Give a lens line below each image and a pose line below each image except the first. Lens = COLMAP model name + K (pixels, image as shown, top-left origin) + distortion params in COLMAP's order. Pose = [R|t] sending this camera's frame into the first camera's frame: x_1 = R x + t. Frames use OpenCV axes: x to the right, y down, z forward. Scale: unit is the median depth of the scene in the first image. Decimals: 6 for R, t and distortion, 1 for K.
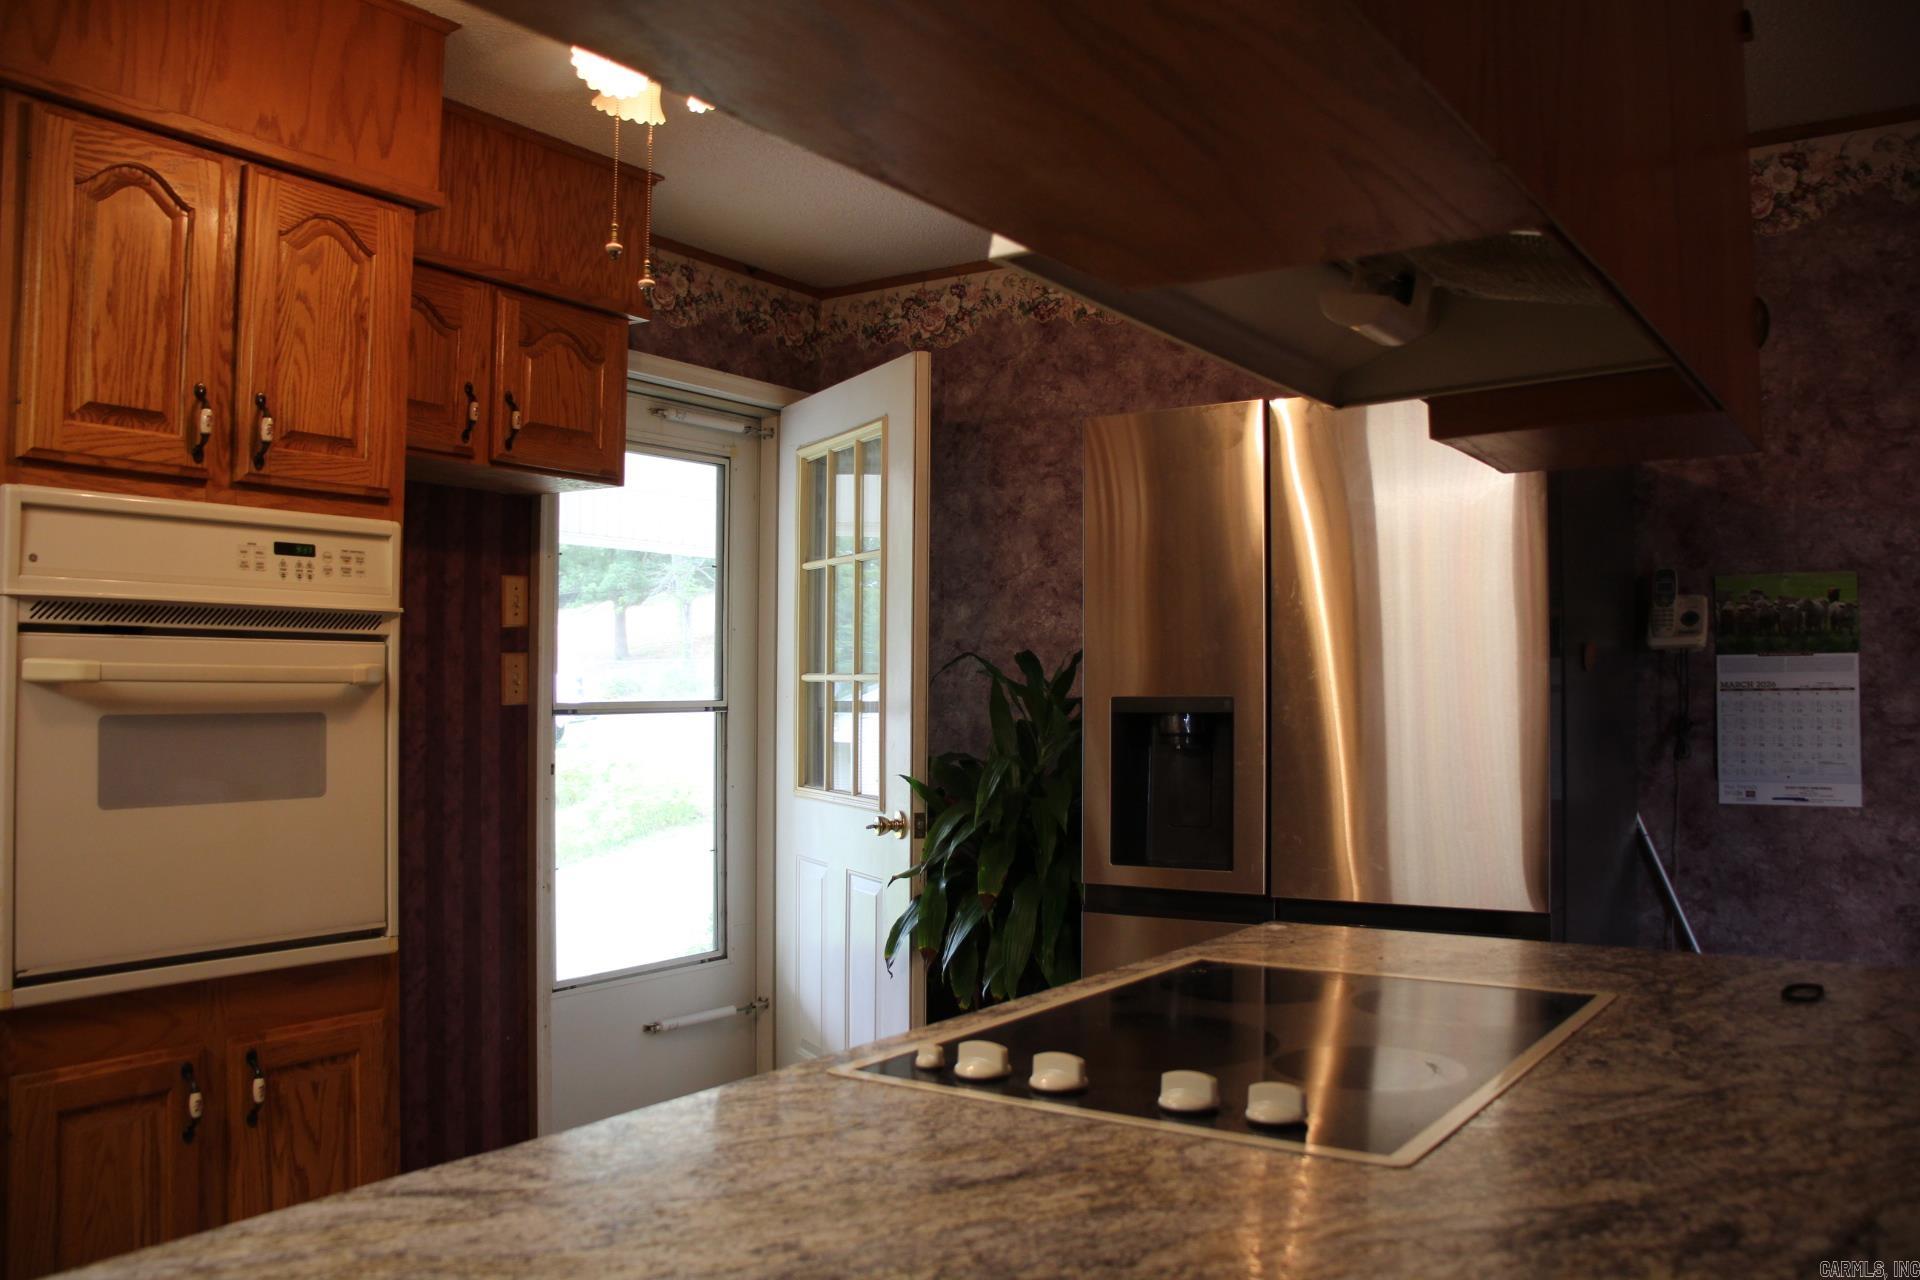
lens RADIAL K [[1589.5, 0, 960.1], [0, 1589.5, 635.7], [0, 0, 1]] dist [-0.169576, 0.146514]
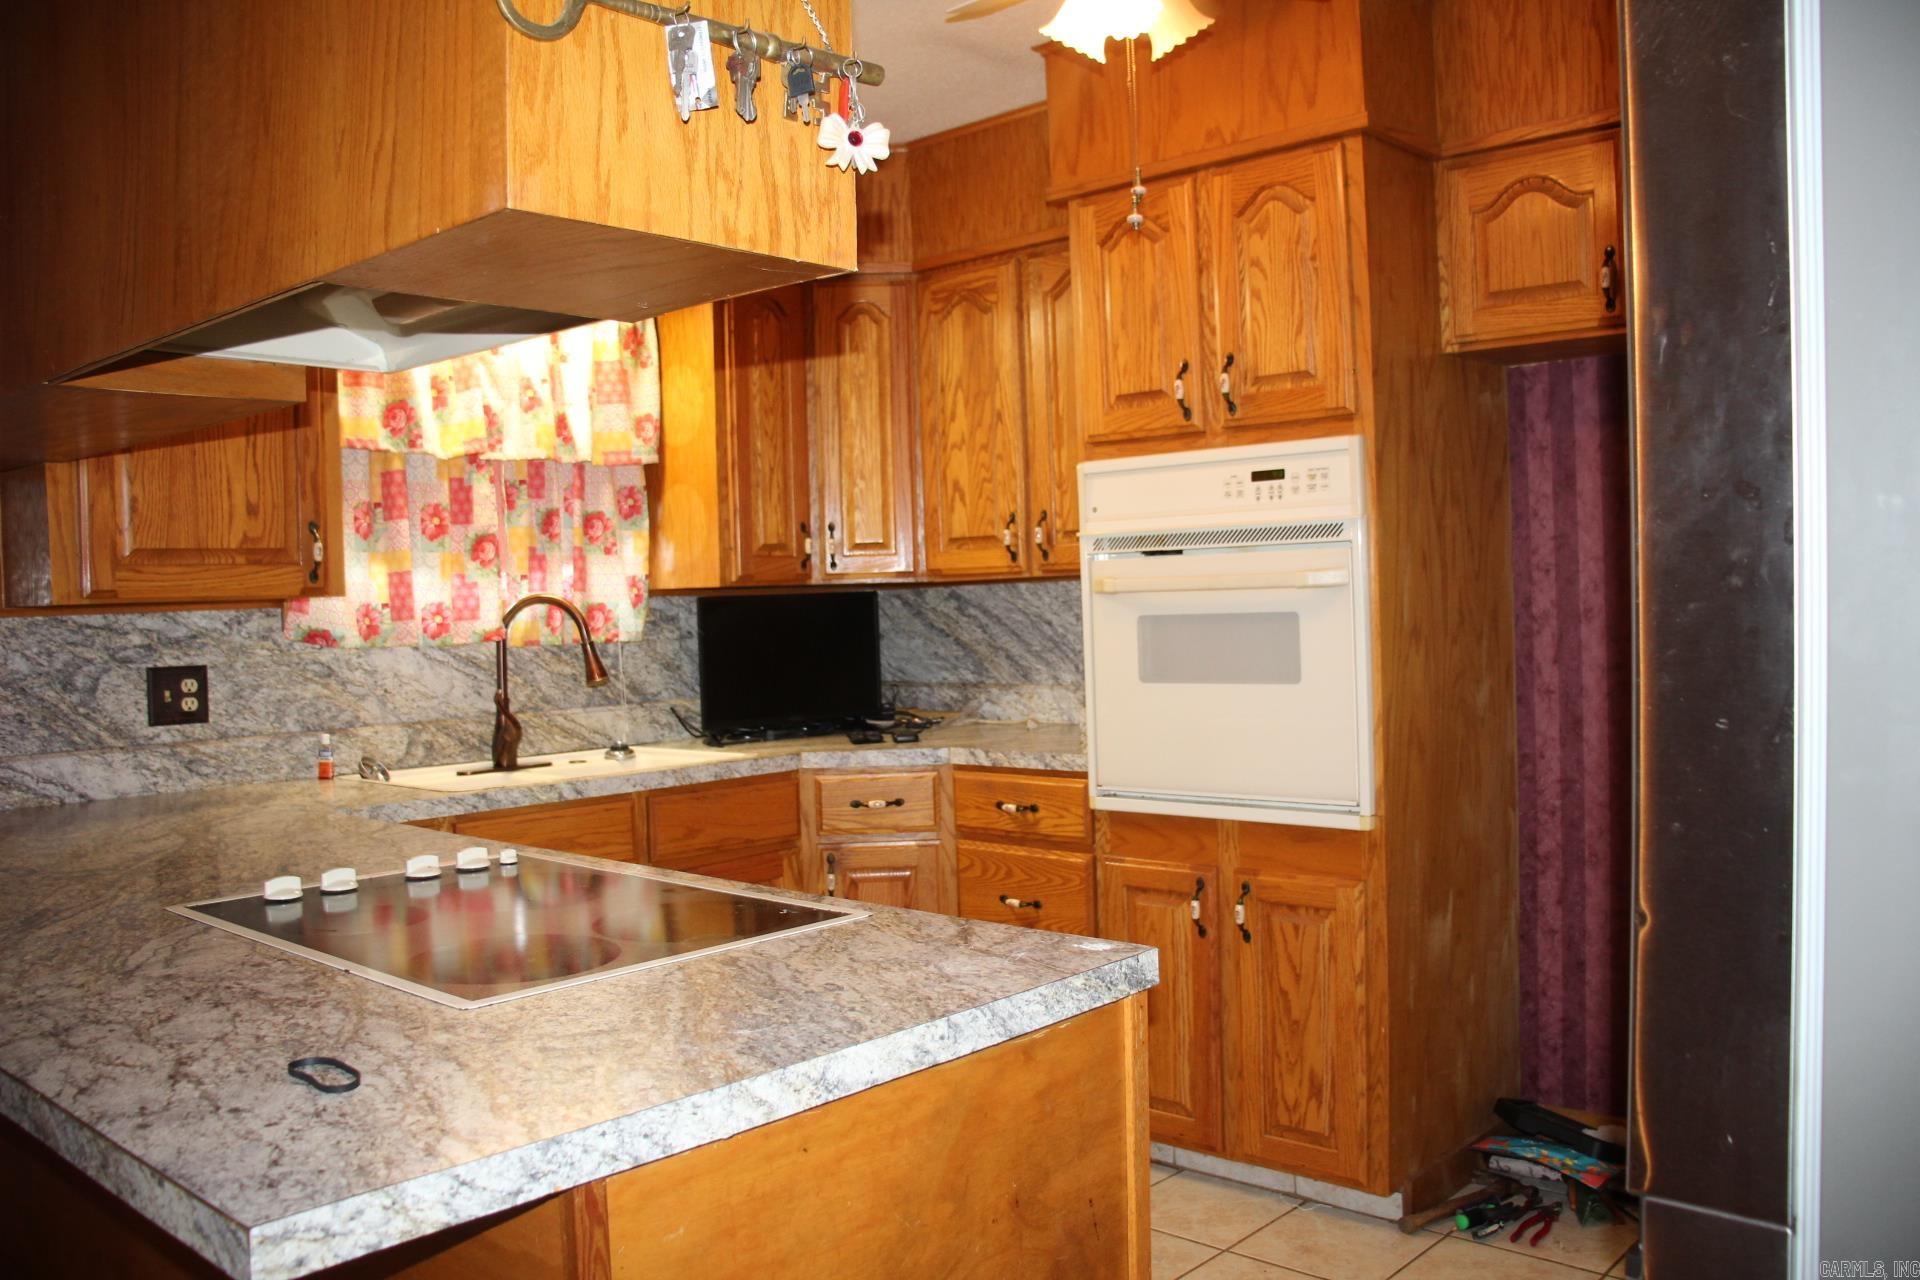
lens RADIAL K [[1589.5, 0, 956.1], [0, 1589.5, 639.0], [0, 0, 1]] dist [-0.169576, 0.146514]
pose [[-0.147951, 0.033236, -0.988436, 0.803670], [0.069800, 0.997294, 0.023086, 0.024876], [0.986528, -0.065577, -0.149871, 0.932152]]
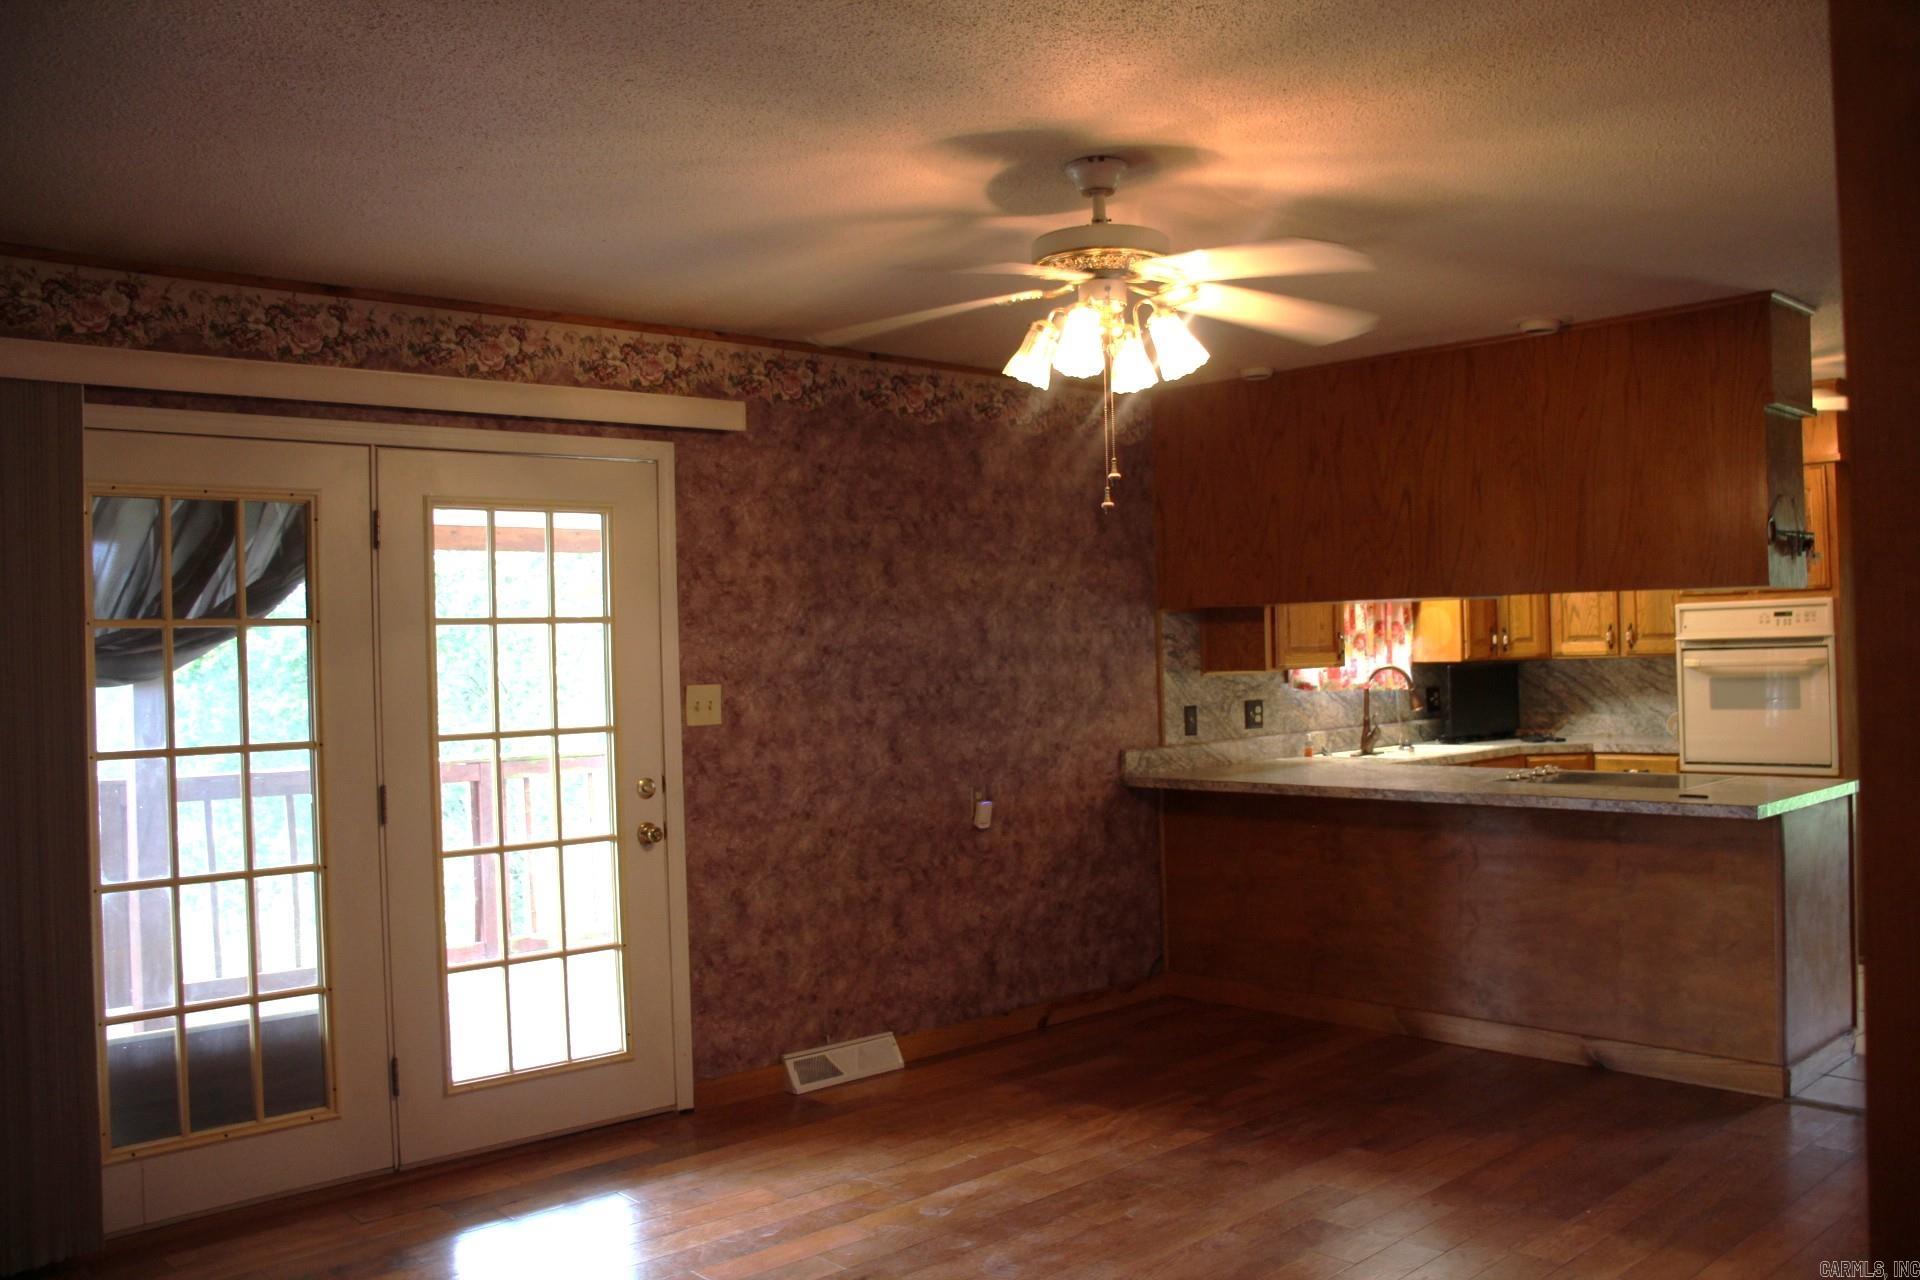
lens RADIAL K [[1589.5, 0, 948.0], [0, 1589.5, 648.9], [0, 0, 1]] dist [-0.169576, 0.146514]
pose [[-0.237581, 0.005677, -0.971351, 2.395515], [0.065045, 0.997831, -0.010077, -0.062383], [0.969187, -0.065575, -0.237435, 0.243202]]
